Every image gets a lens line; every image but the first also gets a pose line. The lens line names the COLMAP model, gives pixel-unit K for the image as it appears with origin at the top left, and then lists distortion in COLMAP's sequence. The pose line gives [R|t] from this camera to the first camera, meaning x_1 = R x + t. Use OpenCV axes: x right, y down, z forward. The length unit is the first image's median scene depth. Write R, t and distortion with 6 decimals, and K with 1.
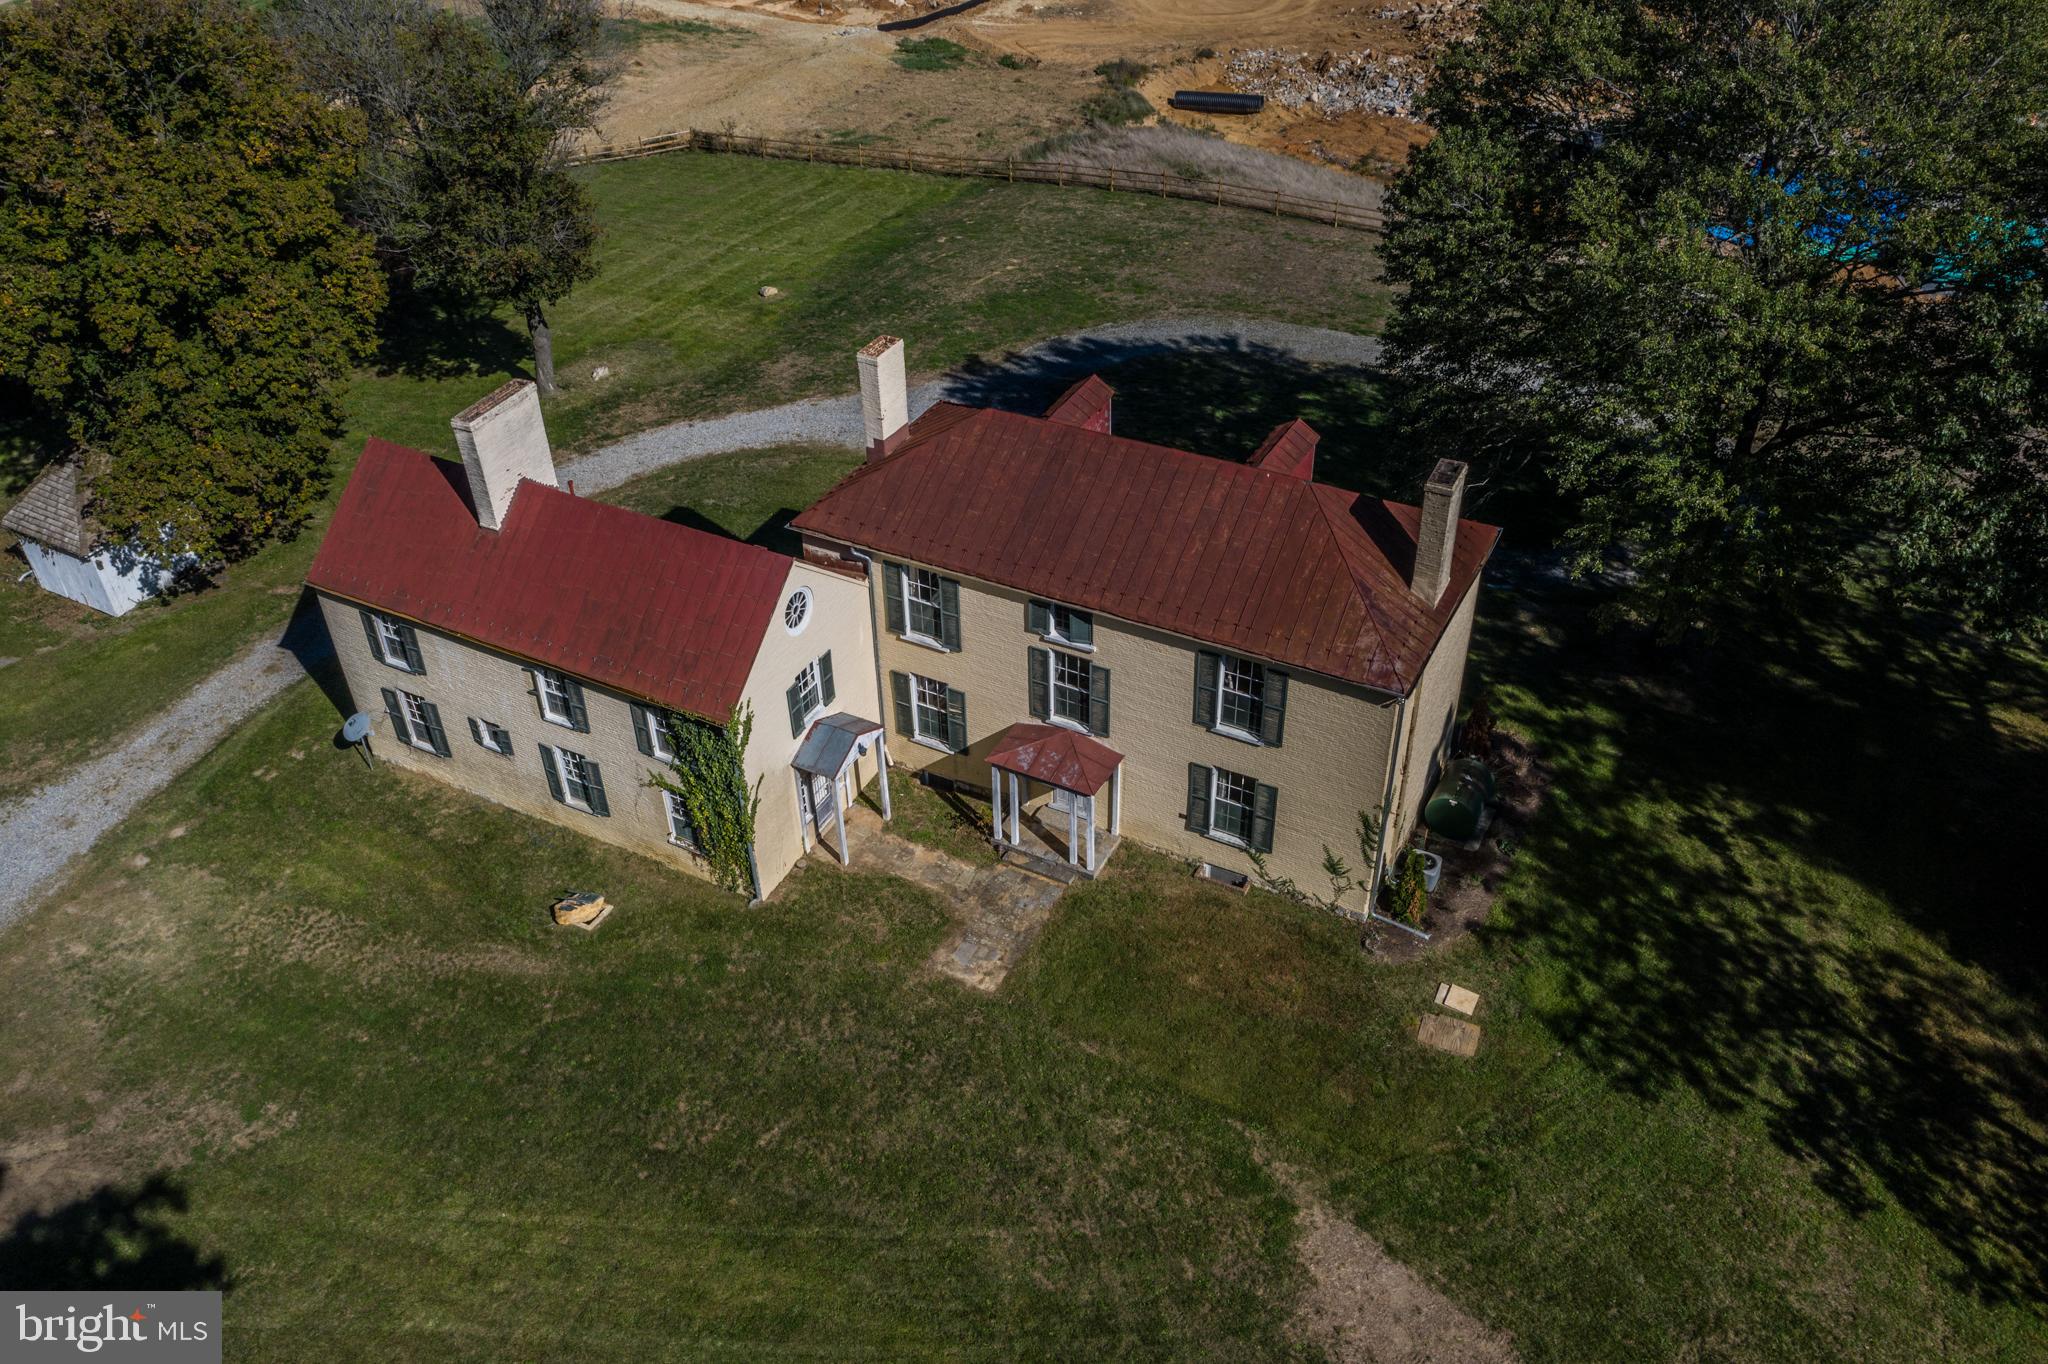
lens RADIAL K [[1727.2, 0, 1024.0], [0, 1727.2, 682.0], [0, 0, 1]] dist [-0.011299, -0.006675]
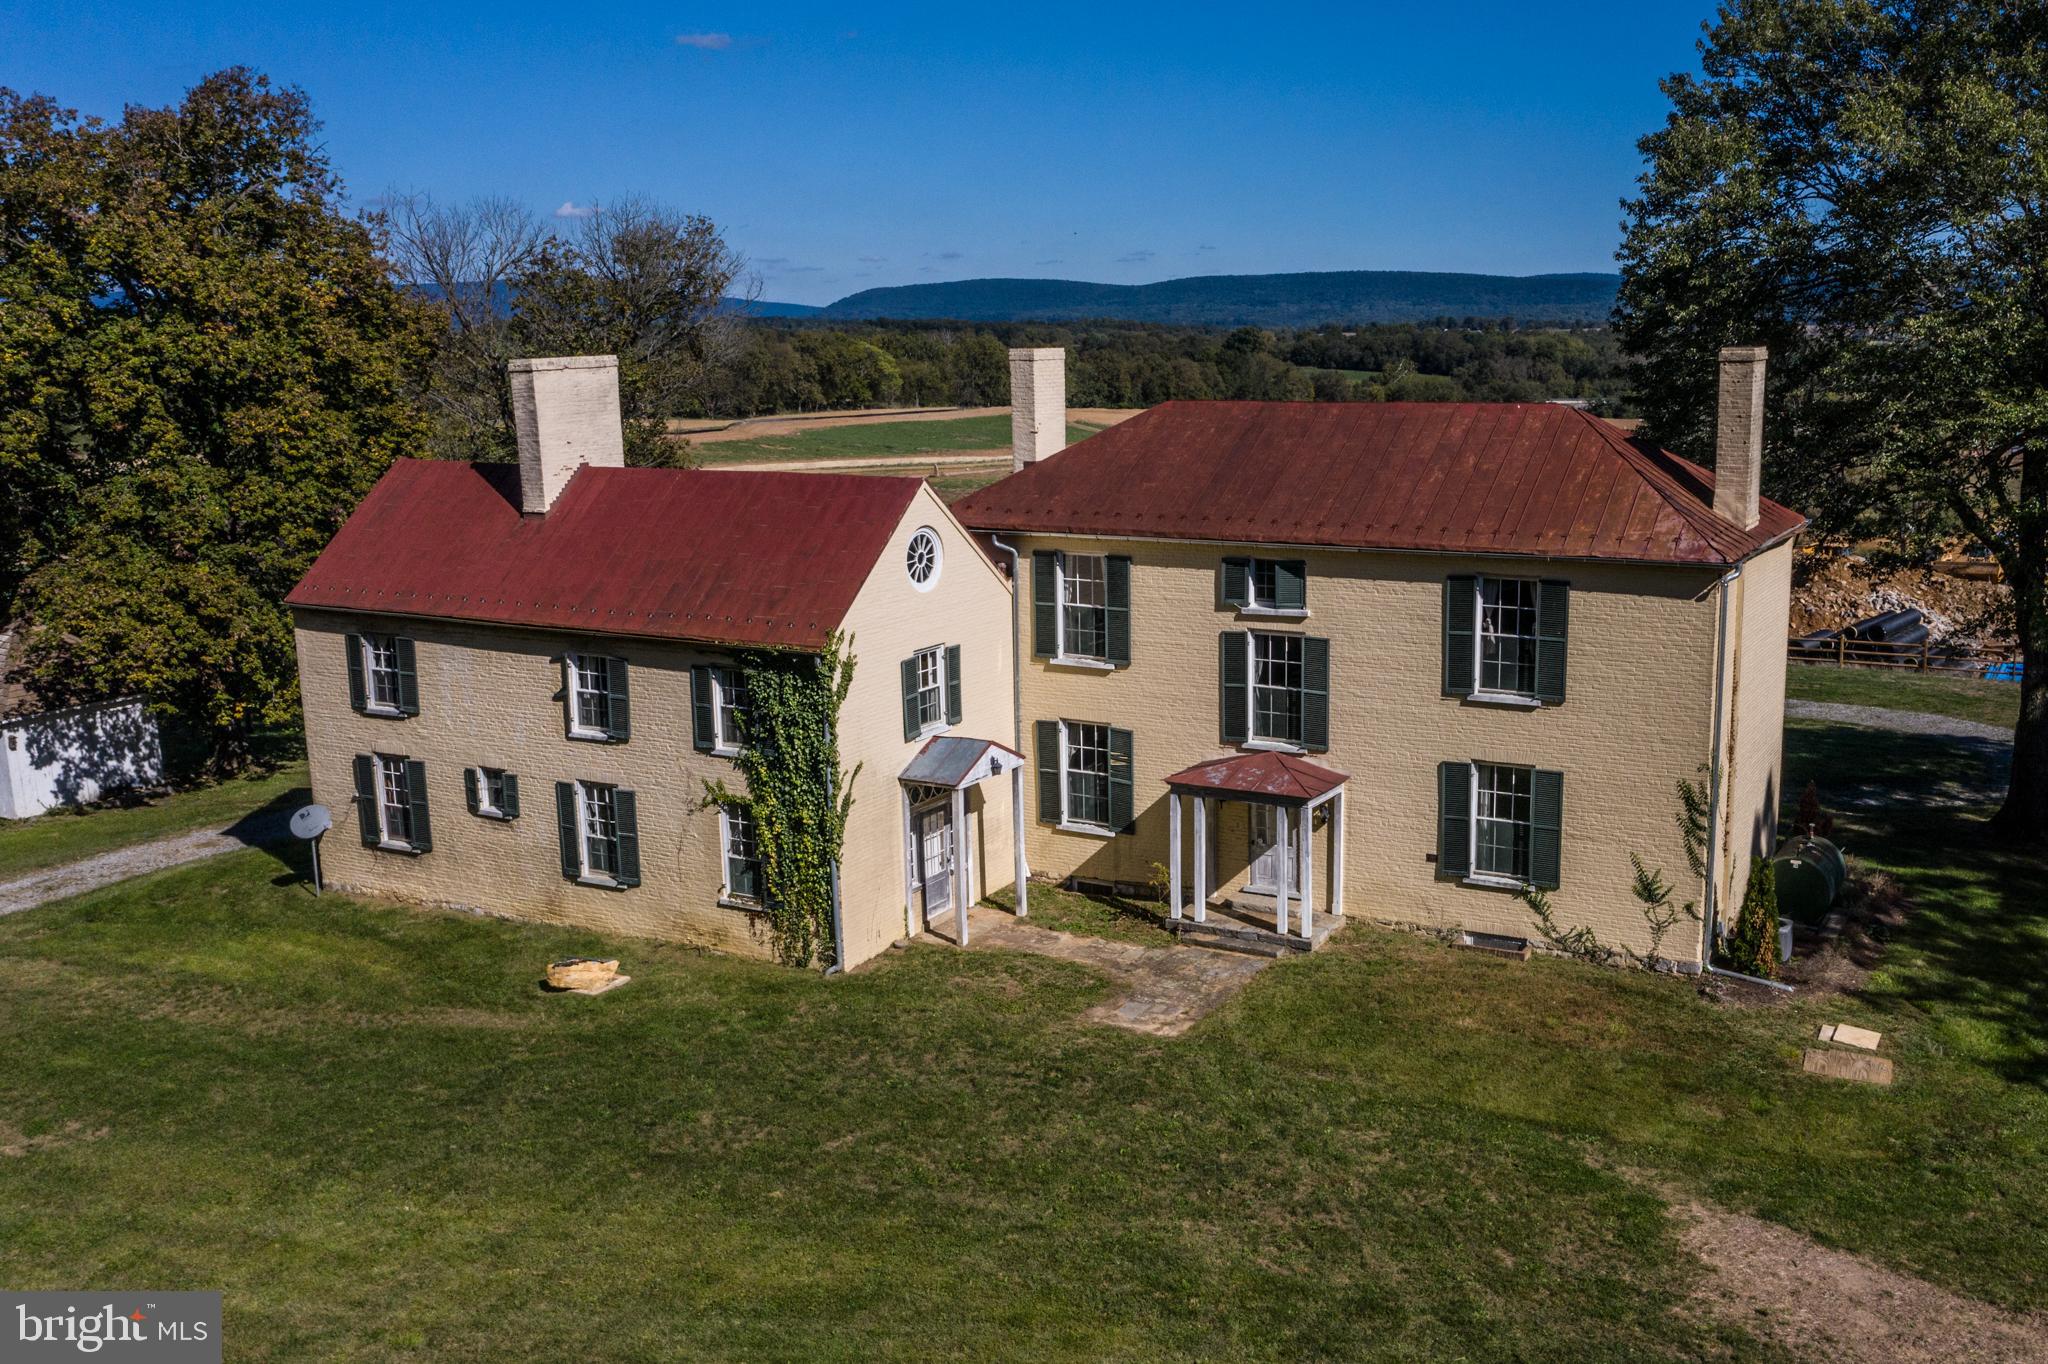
lens RADIAL K [[1985.1, 0, 1181.7], [0, 1985.1, 681.1], [0, 0, 1]] dist [-0.007526, 0.008554]
pose [[0.999777, 0.010811, 0.018145, -0.029881], [-0.001308, 0.889108, -0.457696, 0.397763], [-0.021081, 0.457570, 0.888923, 0.224845]]
